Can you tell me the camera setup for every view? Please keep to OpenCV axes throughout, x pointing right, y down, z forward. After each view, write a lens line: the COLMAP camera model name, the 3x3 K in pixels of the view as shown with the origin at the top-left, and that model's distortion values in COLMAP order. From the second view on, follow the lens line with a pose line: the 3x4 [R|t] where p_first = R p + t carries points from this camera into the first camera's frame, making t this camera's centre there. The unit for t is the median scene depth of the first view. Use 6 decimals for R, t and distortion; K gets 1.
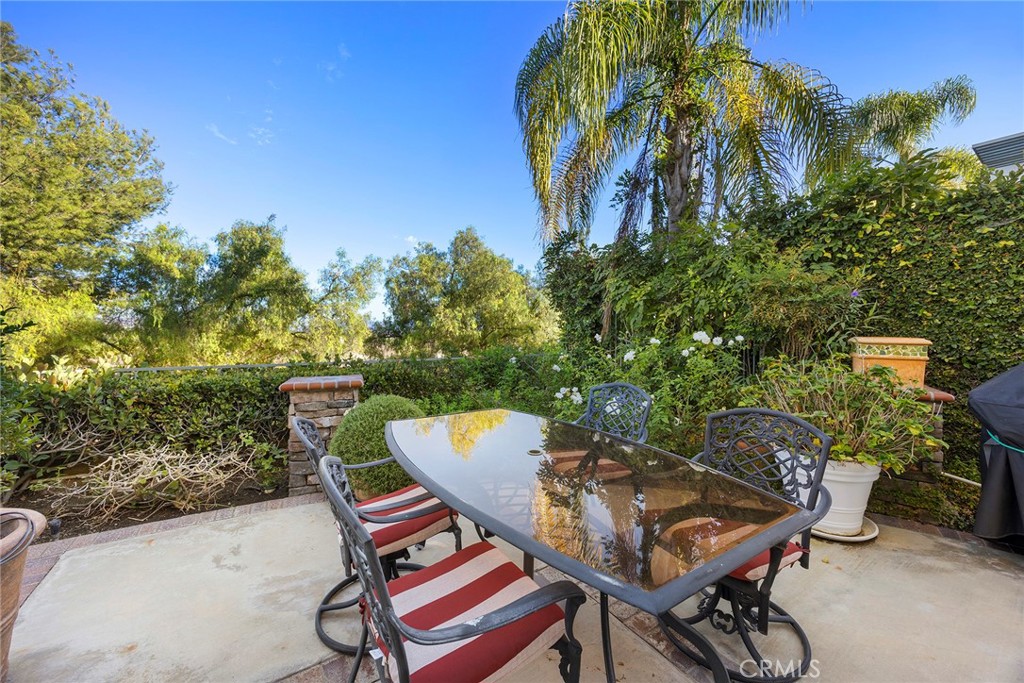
lens RADIAL K [[394.7, 0, 514.2], [0, 394.7, 335.2], [0, 0, 1]] dist [0.002138, 0.000343]
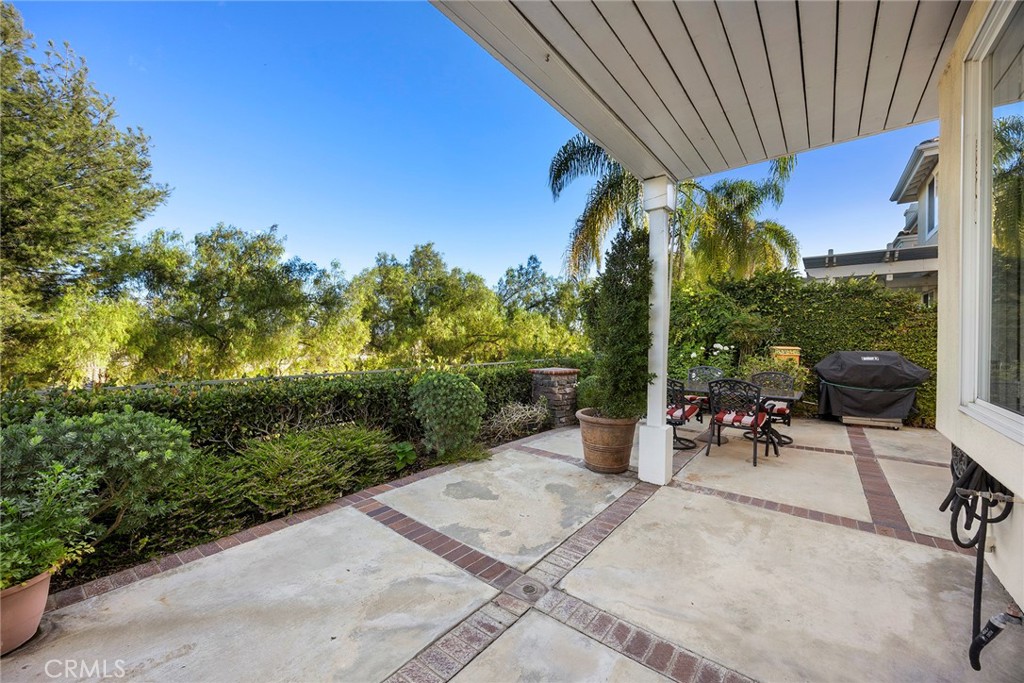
lens RADIAL K [[394.7, 0, 509.1], [0, 394.7, 343.9], [0, 0, 1]] dist [0.002138, 0.000343]
pose [[0.951050, -0.000735, 0.309035, -1.205912], [-0.004485, 0.999859, 0.016182, -0.034704], [-0.309003, -0.016776, 0.950913, -0.674705]]
